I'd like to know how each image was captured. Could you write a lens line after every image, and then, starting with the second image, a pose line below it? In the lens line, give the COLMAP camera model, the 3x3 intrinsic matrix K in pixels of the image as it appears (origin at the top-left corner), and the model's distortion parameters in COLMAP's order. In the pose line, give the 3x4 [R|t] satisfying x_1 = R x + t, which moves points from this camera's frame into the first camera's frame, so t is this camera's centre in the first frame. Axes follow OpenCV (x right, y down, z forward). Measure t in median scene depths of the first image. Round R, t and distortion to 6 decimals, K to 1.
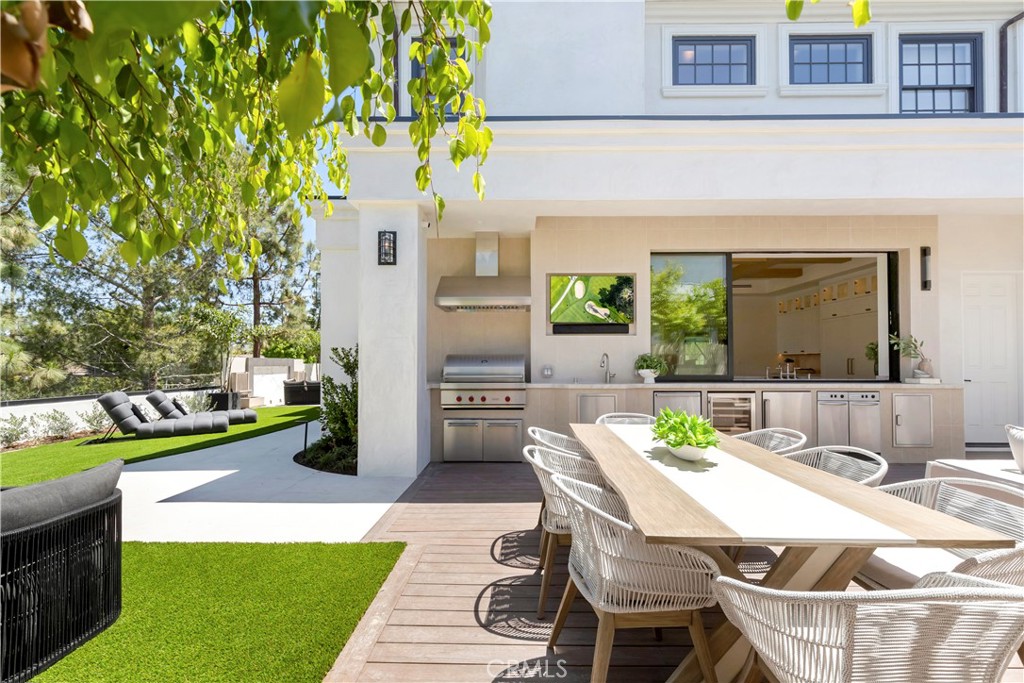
lens RADIAL K [[447.8, 0, 513.3], [0, 447.8, 380.2], [0, 0, 1]] dist [0.001640, -0.000053]
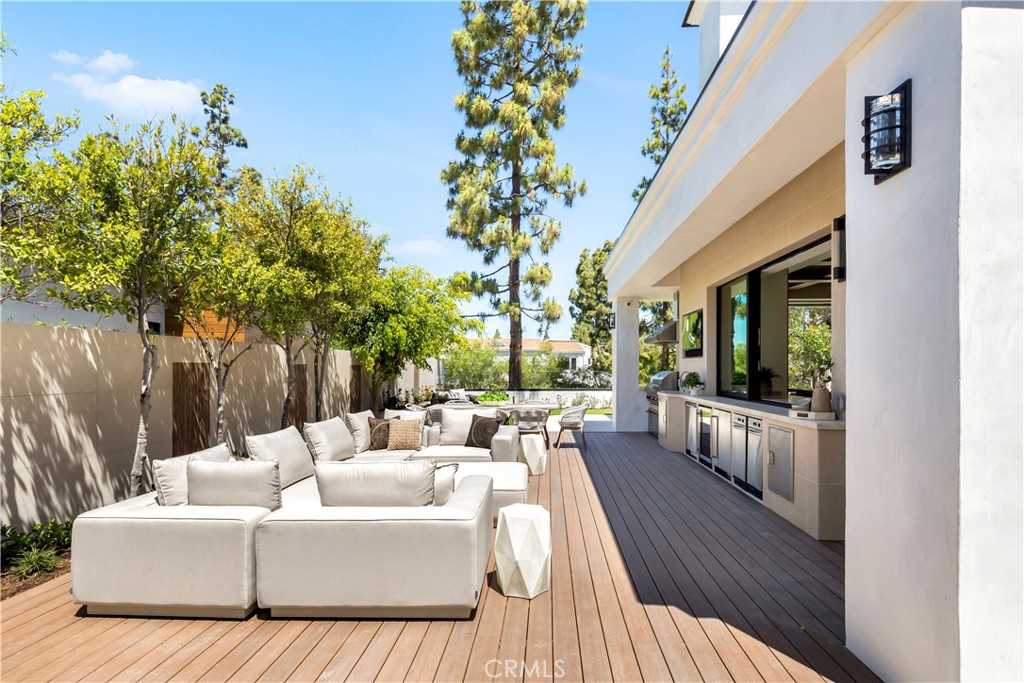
lens RADIAL K [[470.8, 0, 515.9], [0, 470.8, 366.0], [0, 0, 1]] dist [0.002911, 0.000295]
pose [[-0.055161, -0.005046, -0.998465, 1.614581], [0.000230, 0.999987, -0.005067, -0.071410], [0.998477, -0.000509, -0.055159, 0.550985]]
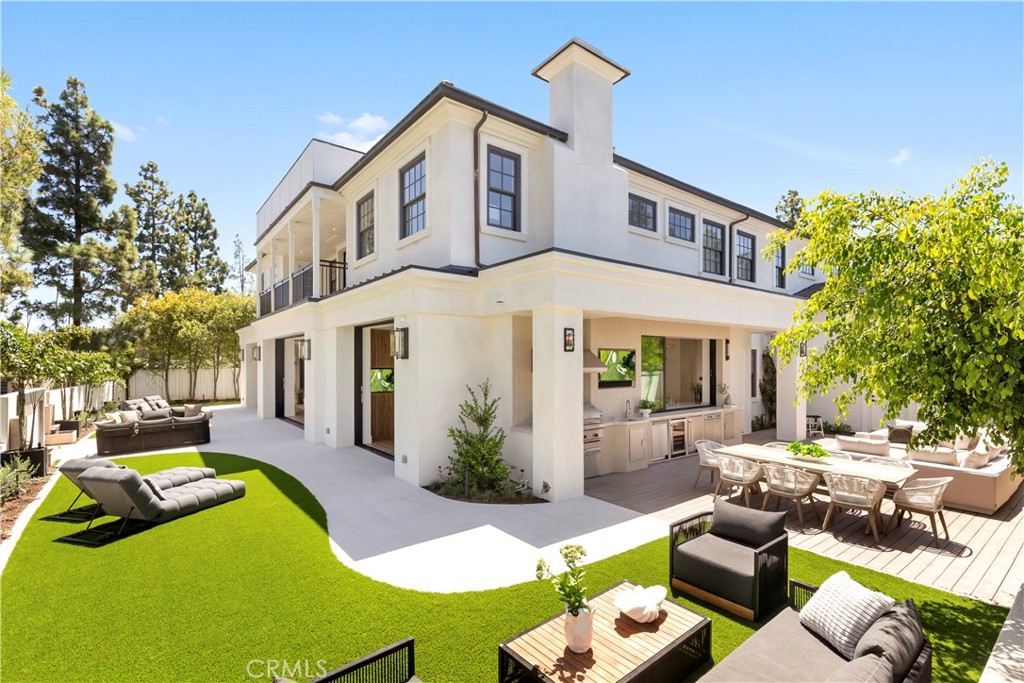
lens RADIAL K [[470.8, 0, 515.9], [0, 470.8, 366.0], [0, 0, 1]] dist [0.002911, 0.000295]
pose [[0.785860, 0.000086, 0.618404, -1.129960], [0.002158, 0.999994, -0.002882, -0.173005], [-0.618400, 0.003599, 0.785855, -0.072405]]
